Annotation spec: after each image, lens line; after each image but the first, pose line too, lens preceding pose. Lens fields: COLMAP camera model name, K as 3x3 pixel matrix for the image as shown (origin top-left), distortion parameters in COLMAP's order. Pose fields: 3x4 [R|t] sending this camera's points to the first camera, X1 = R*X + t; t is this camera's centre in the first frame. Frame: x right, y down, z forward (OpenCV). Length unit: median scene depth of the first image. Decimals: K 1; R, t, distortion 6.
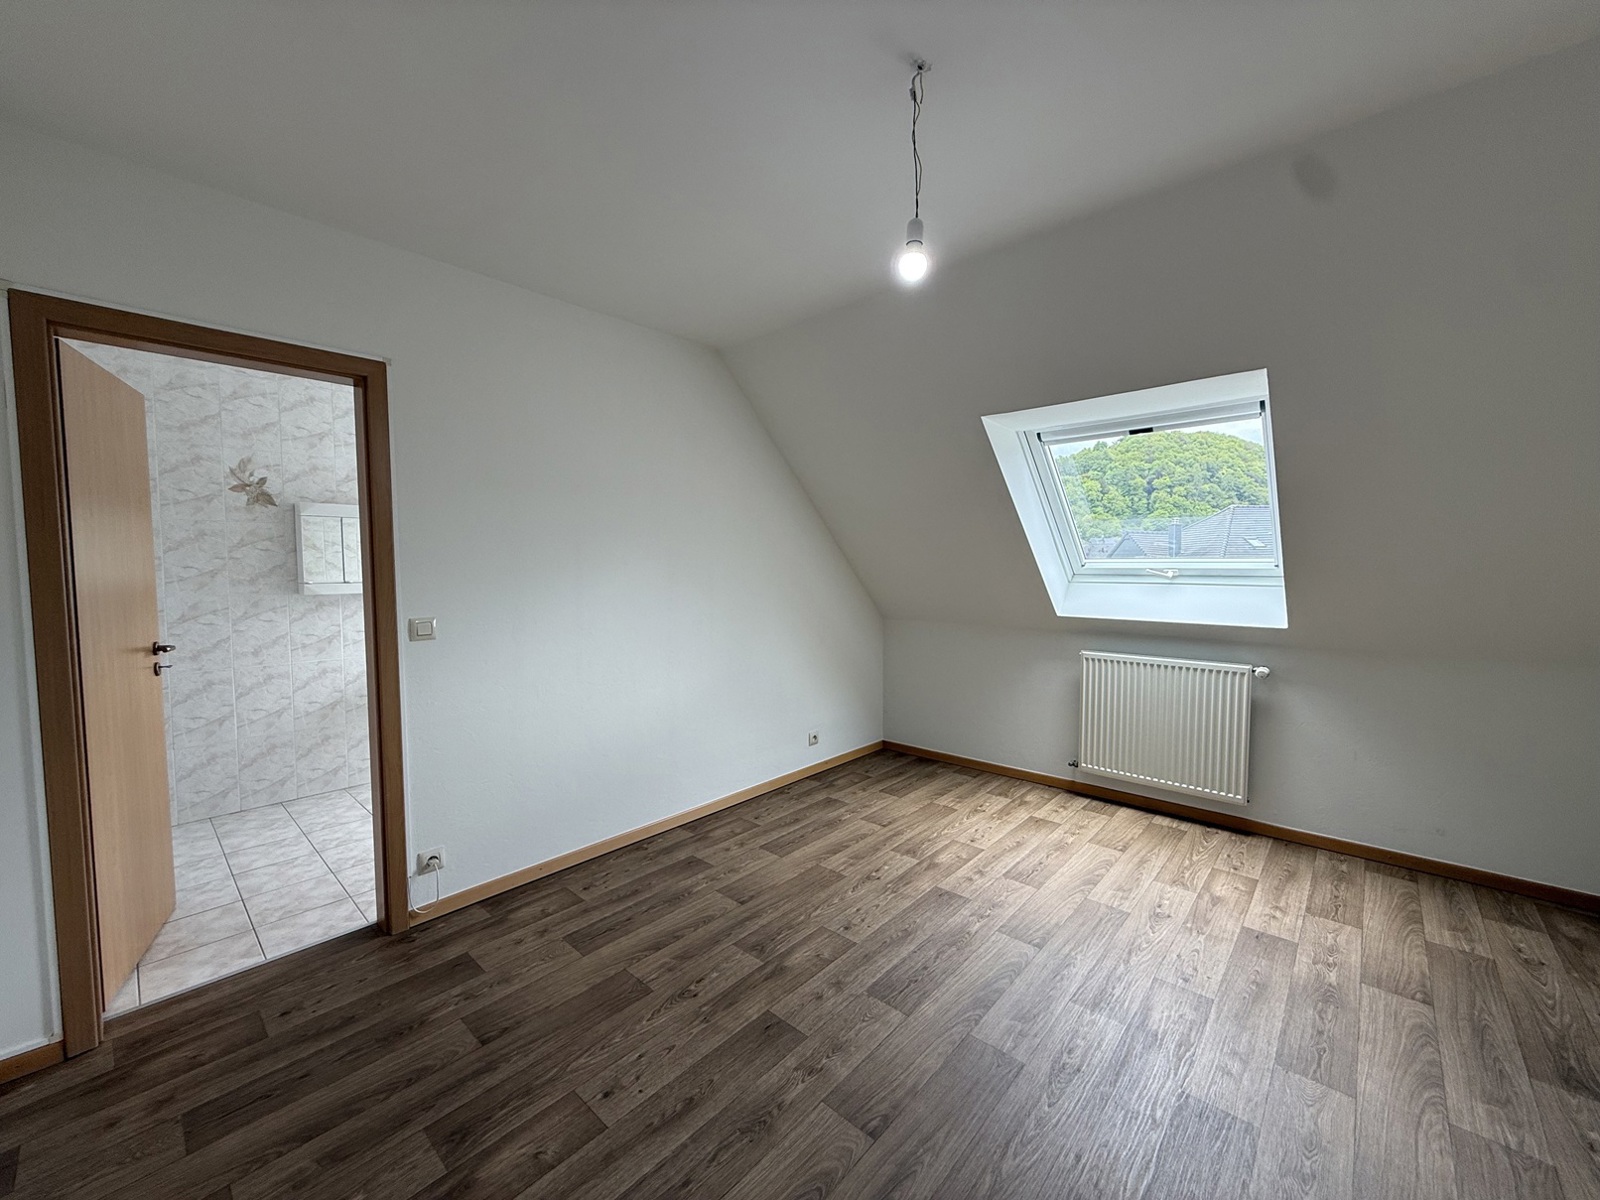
lens RADIAL K [[634.3, 0, 800.2], [0, 634.3, 600.5], [0, 0, 1]] dist [-0.000603, -0.000437]
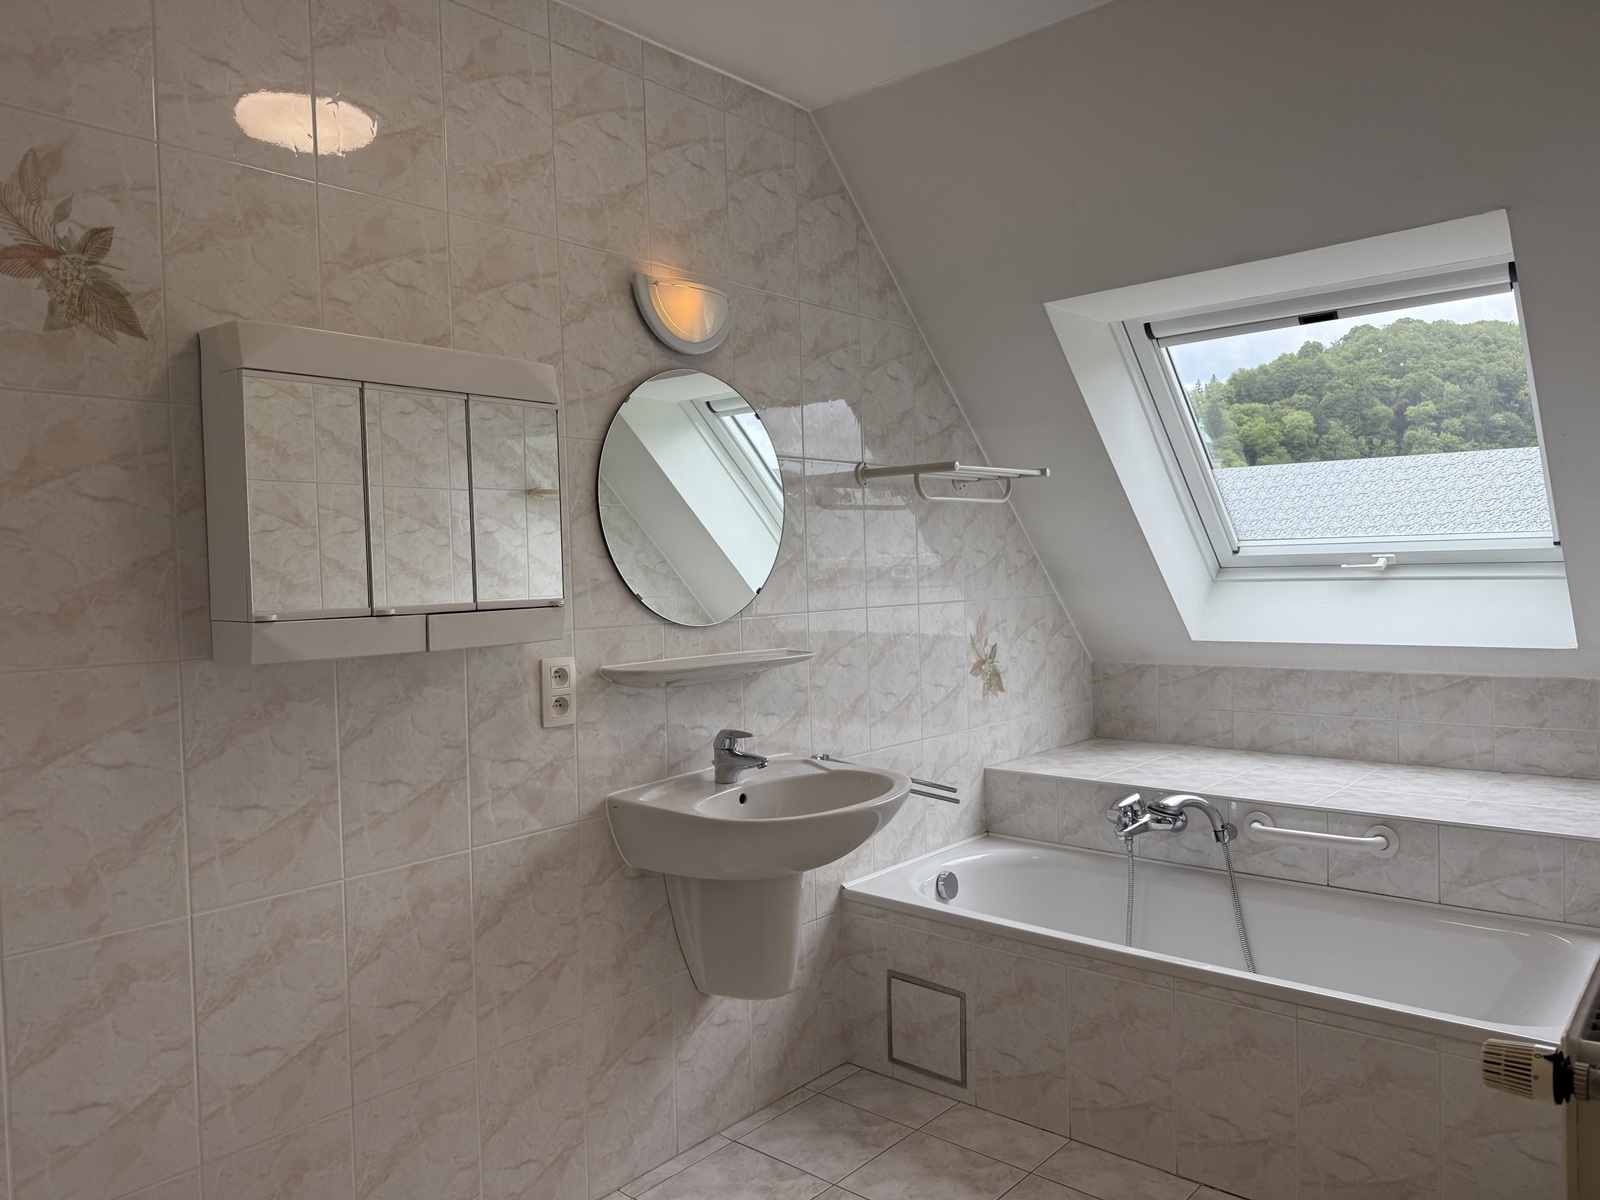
lens RADIAL K [[1113.9, 0, 809.2], [0, 1113.9, 601.0], [0, 0, 1]] dist [0.071566, -0.072425]
pose [[0.999638, -0.019220, 0.018804, -0.524001], [0.019712, 0.999458, -0.026350, -0.017250], [-0.018288, 0.026711, 0.999476, 0.487438]]
